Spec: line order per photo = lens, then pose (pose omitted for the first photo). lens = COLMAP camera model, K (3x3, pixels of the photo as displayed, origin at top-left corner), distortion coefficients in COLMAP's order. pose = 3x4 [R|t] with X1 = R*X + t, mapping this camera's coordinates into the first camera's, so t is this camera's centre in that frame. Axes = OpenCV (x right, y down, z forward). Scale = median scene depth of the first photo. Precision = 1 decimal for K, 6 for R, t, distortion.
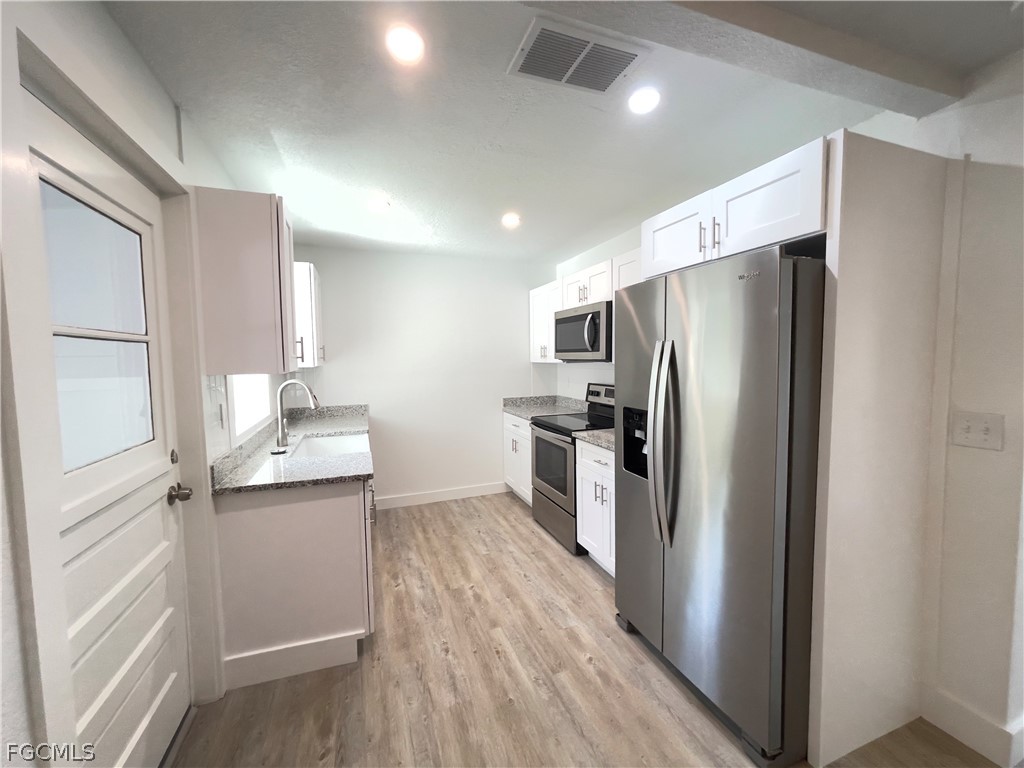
lens RADIAL K [[424.9, 0, 512.0], [0, 424.9, 384.0], [0, 0, 1]] dist [-0.026997, 0.015031]
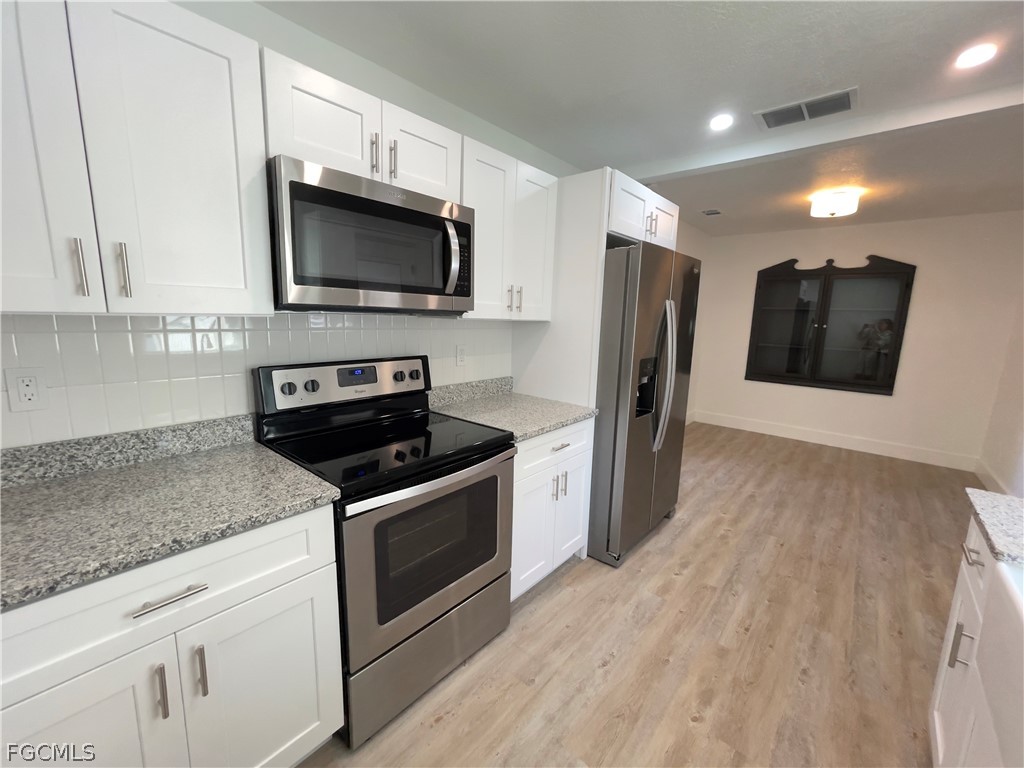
lens RADIAL K [[424.9, 0, 512.0], [0, 424.9, 384.0], [0, 0, 1]] dist [-0.026997, 0.015031]
pose [[-0.489782, -0.132771, 0.861676, -0.425806], [0.042355, 0.983546, 0.175624, -0.071701], [-0.870815, 0.122514, -0.476100, 1.530897]]
